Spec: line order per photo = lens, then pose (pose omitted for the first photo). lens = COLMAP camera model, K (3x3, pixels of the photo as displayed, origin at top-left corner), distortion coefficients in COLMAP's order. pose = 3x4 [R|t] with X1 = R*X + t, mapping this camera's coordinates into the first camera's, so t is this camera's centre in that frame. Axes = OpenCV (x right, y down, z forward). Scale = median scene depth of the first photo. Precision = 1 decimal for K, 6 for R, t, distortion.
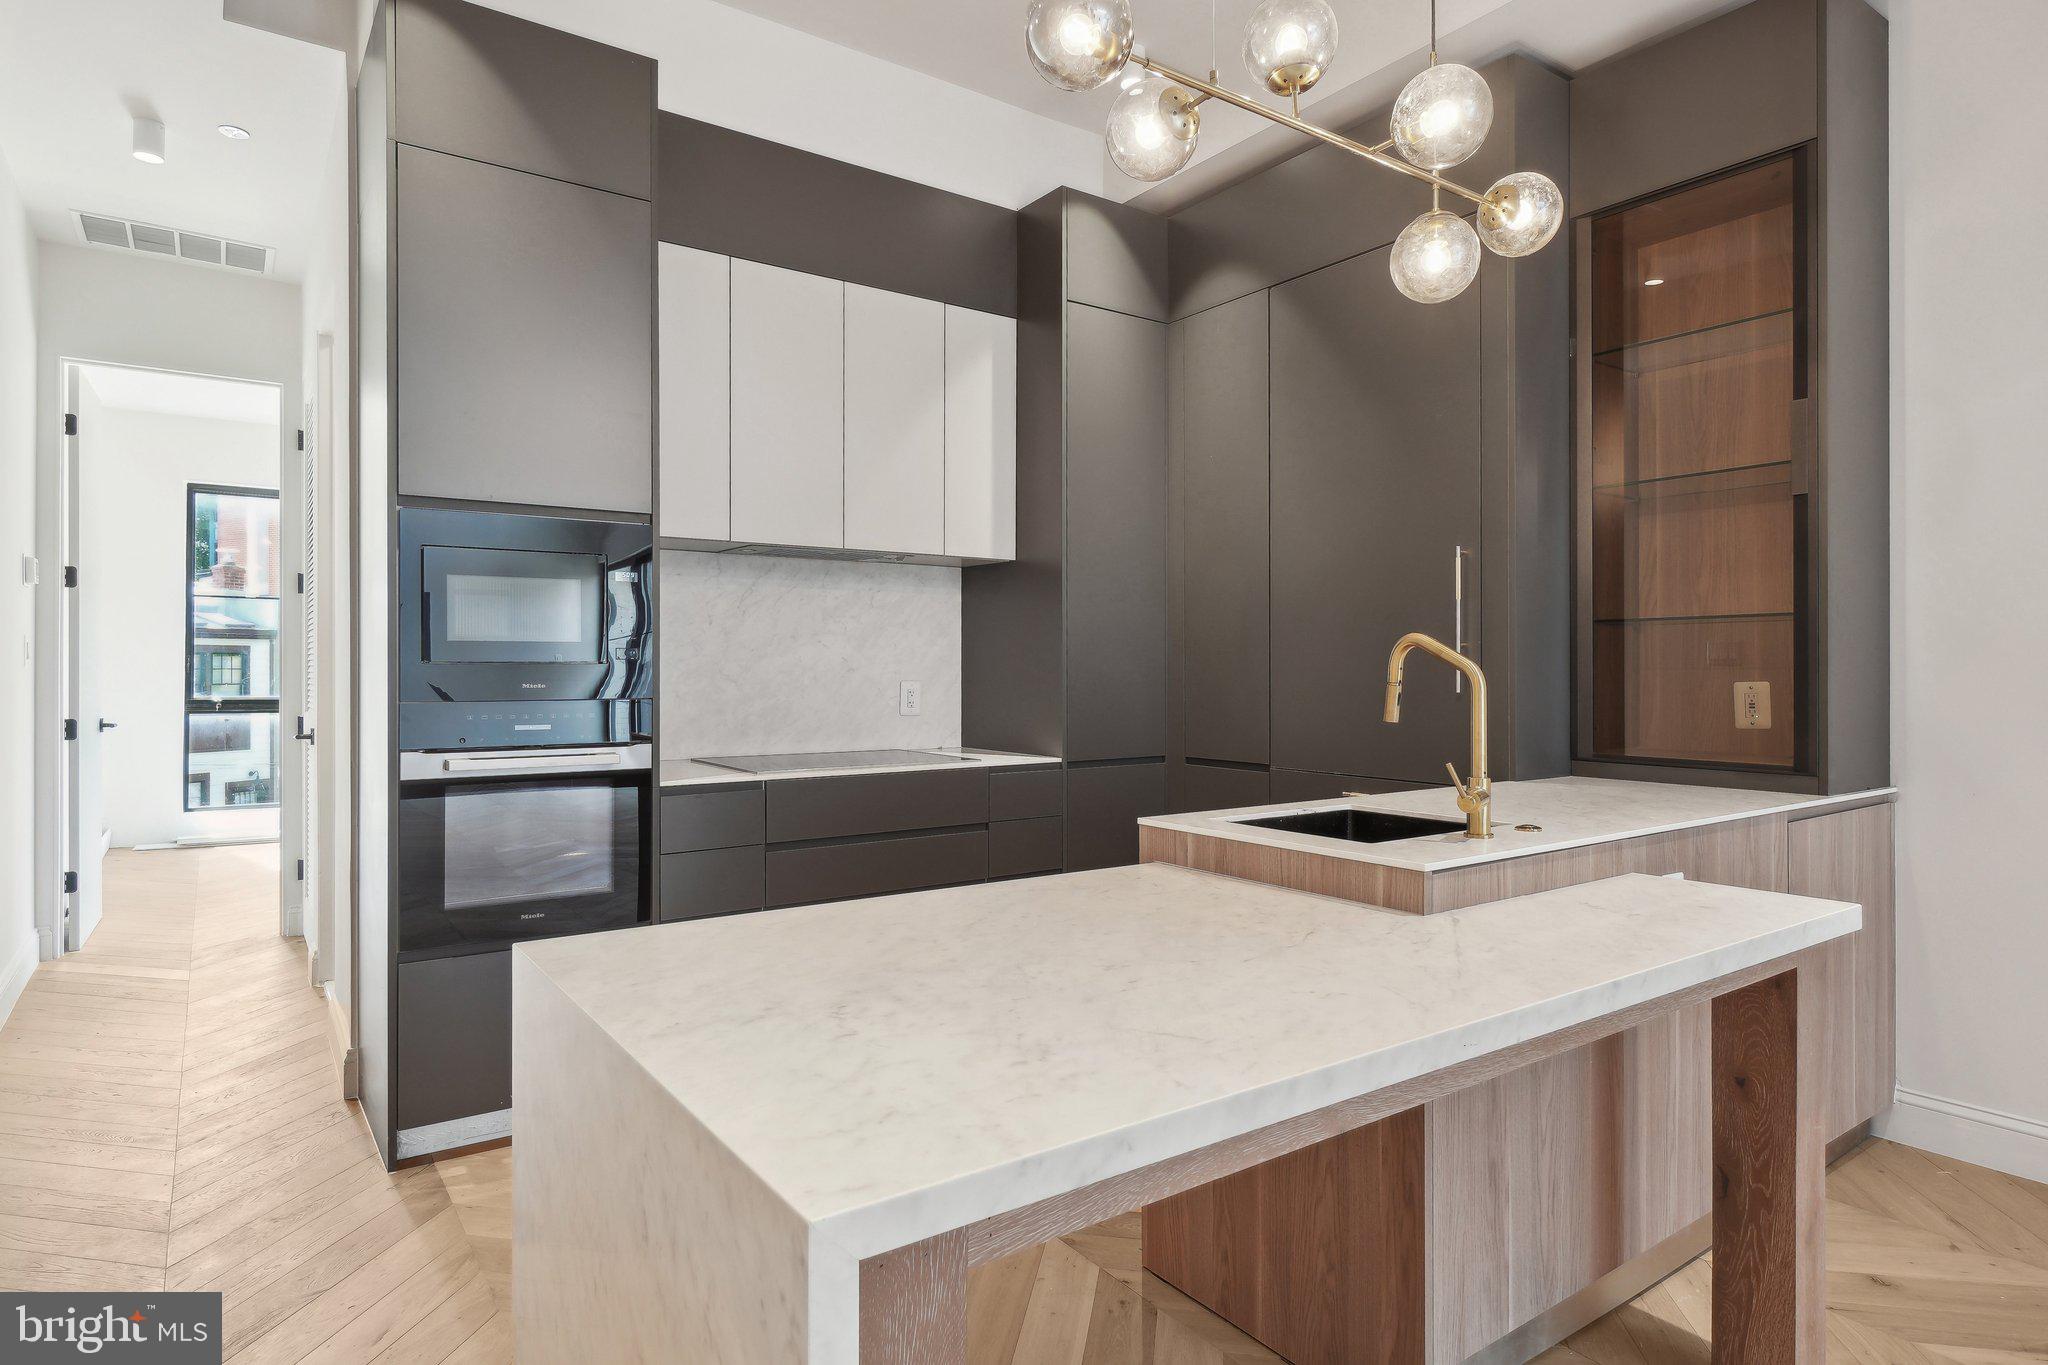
lens RADIAL K [[1125.8, 0, 1017.9], [0, 1125.8, 674.3], [0, 0, 1]] dist [0.004156, 0.000883]
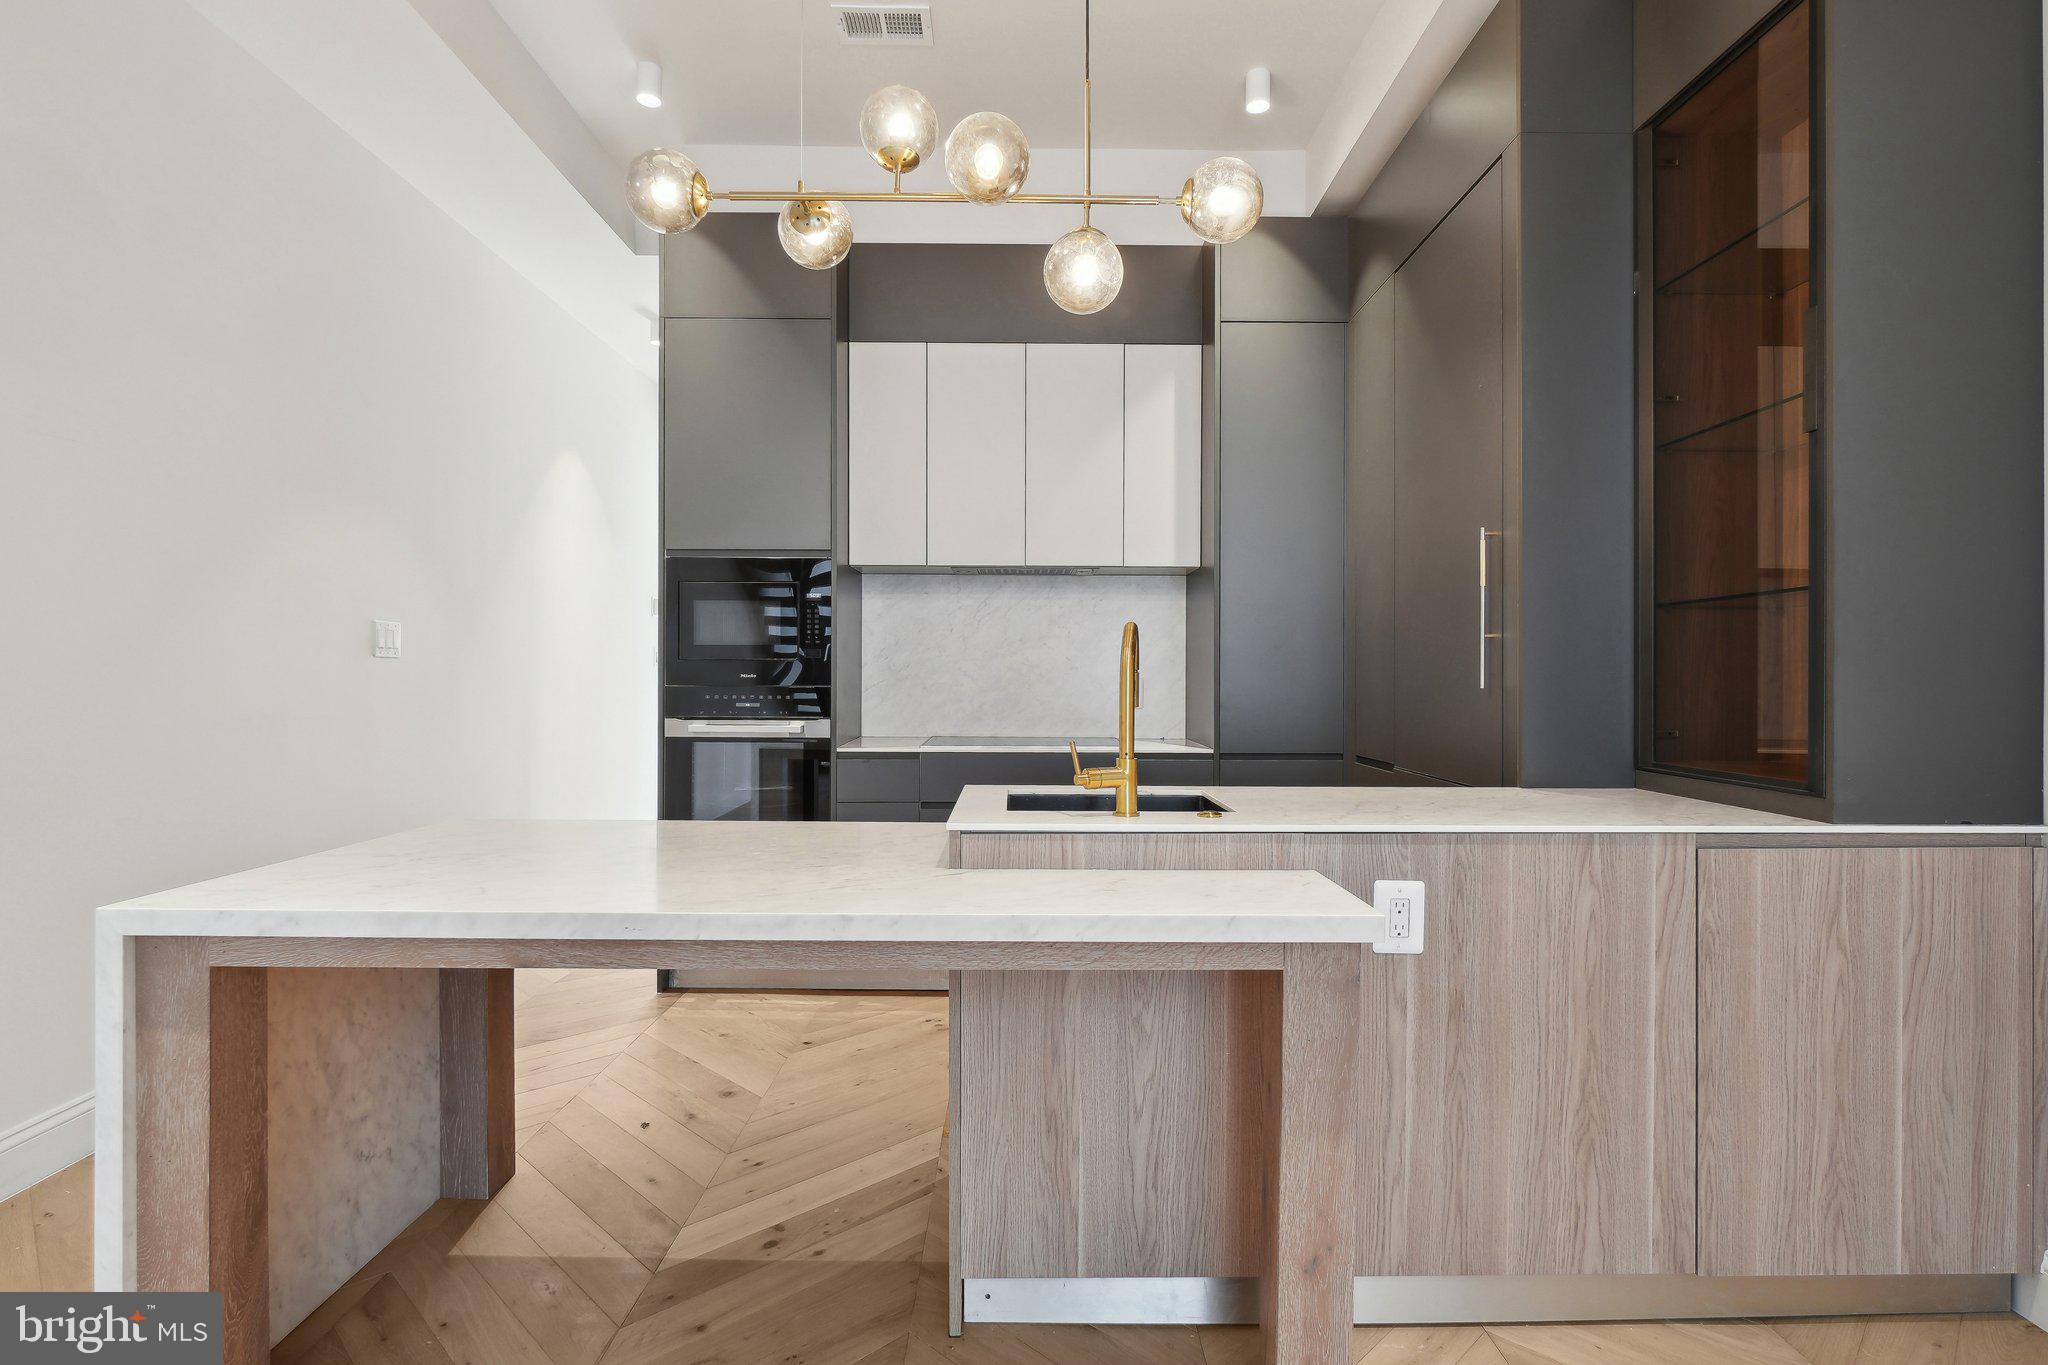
lens RADIAL K [[1056.9, 0, 1034.0], [0, 1056.9, 674.9], [0, 0, 1]] dist [-0.003581, -0.000899]
pose [[0.824832, 0.002638, -0.565372, 0.600660], [-0.007261, 0.999956, -0.005929, 0.013837], [0.565331, 0.008996, 0.824815, 0.095609]]
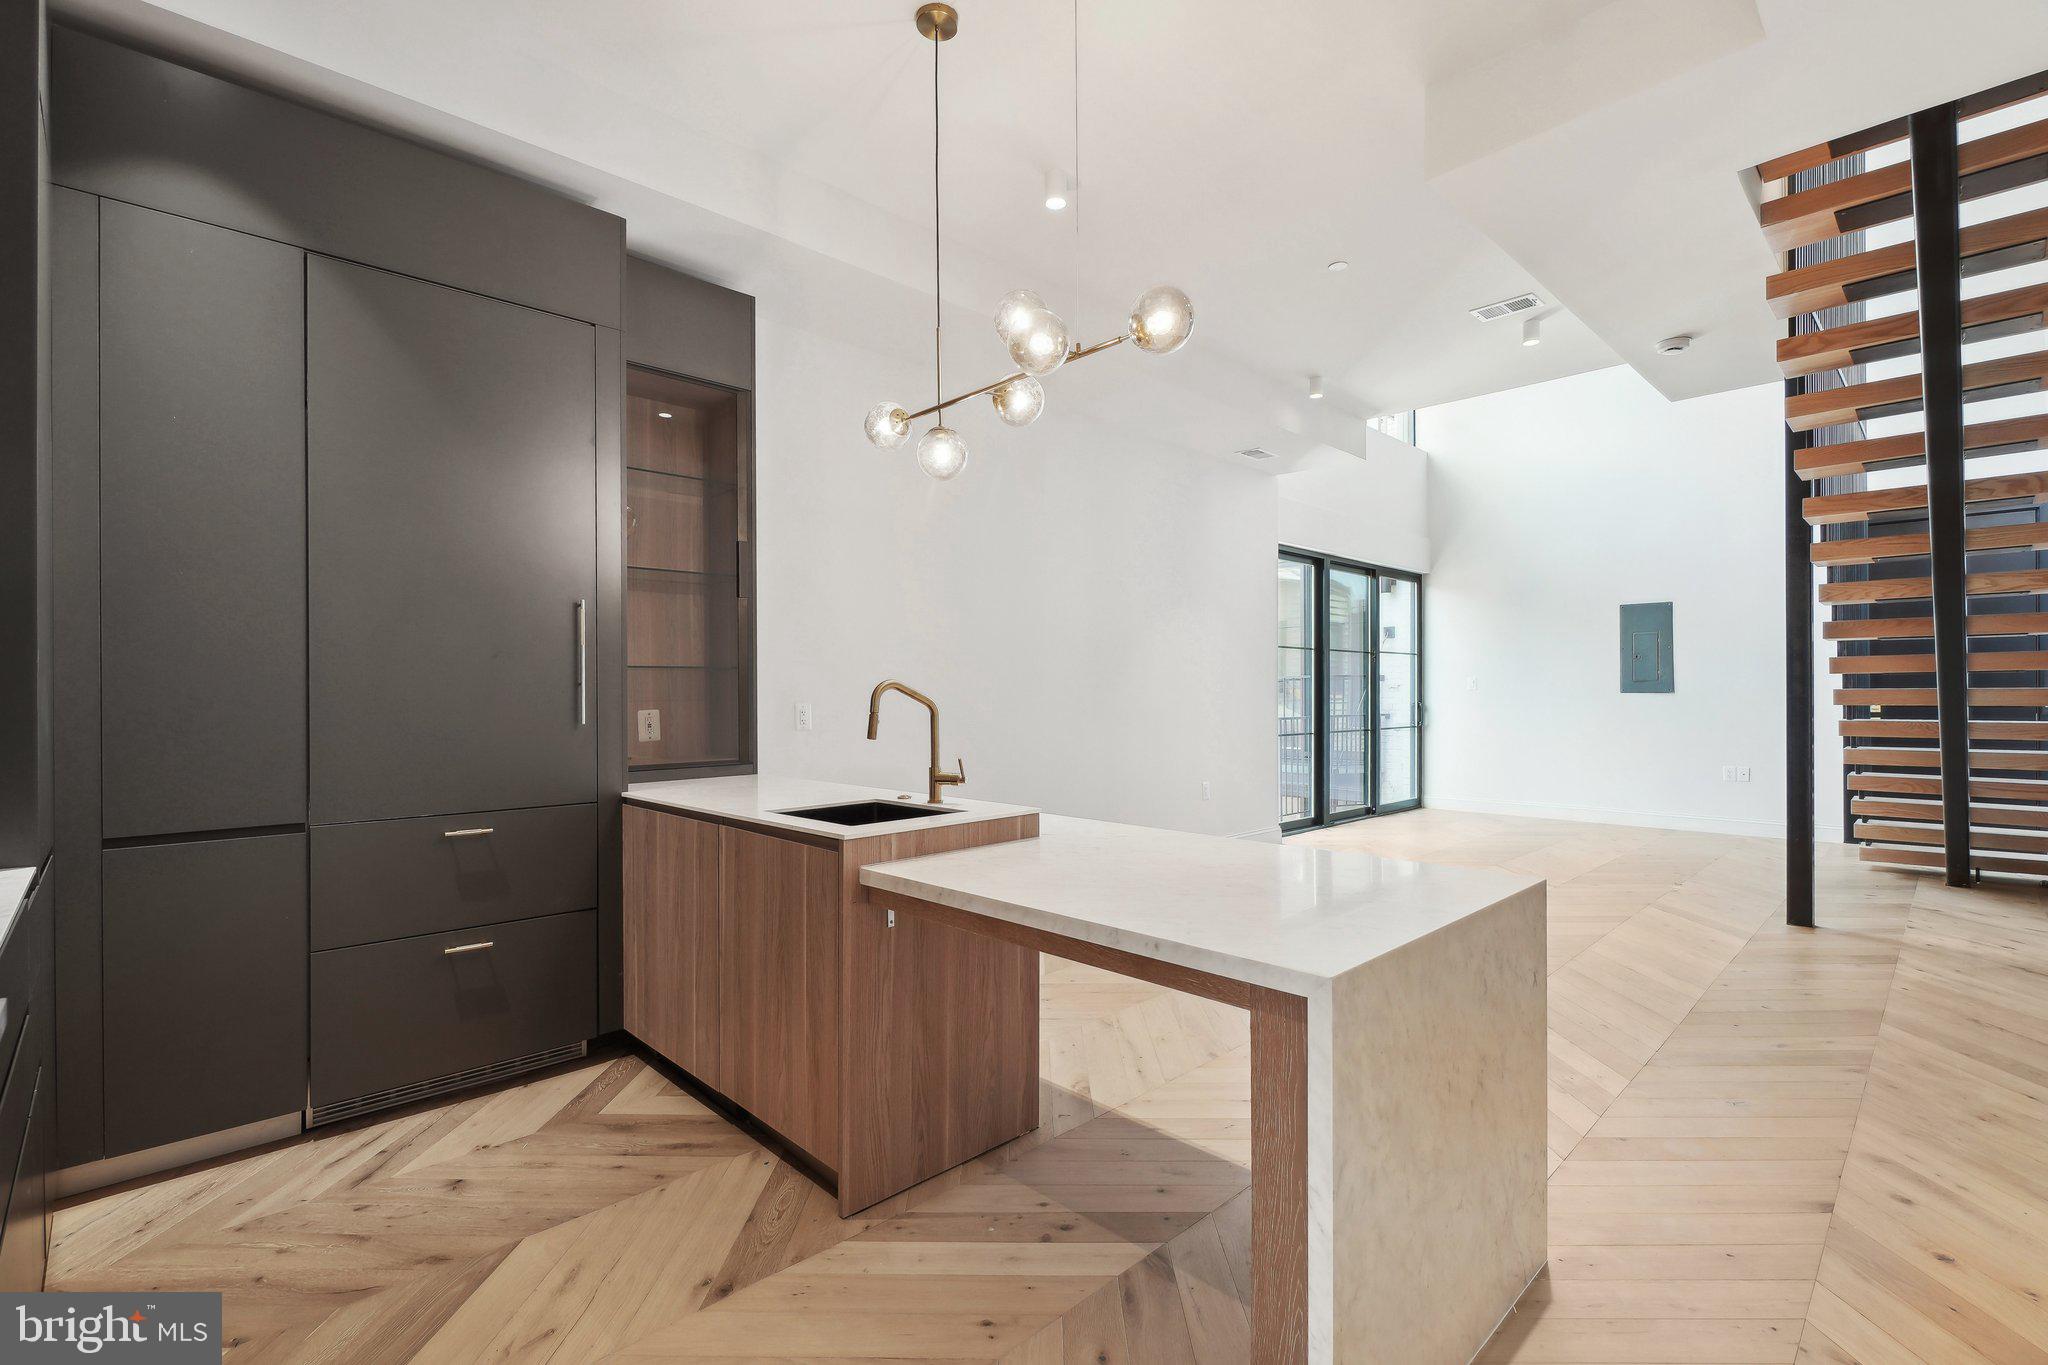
lens RADIAL K [[919.7, 0, 1002.7], [0, 919.7, 691.2], [0, 0, 1]] dist [-0.000443, -0.000549]
pose [[-0.139664, 0.001211, 0.990198, -0.651948], [0.009551, 0.999954, 0.000124, -0.014393], [-0.990153, 0.009475, -0.139669, 0.736389]]
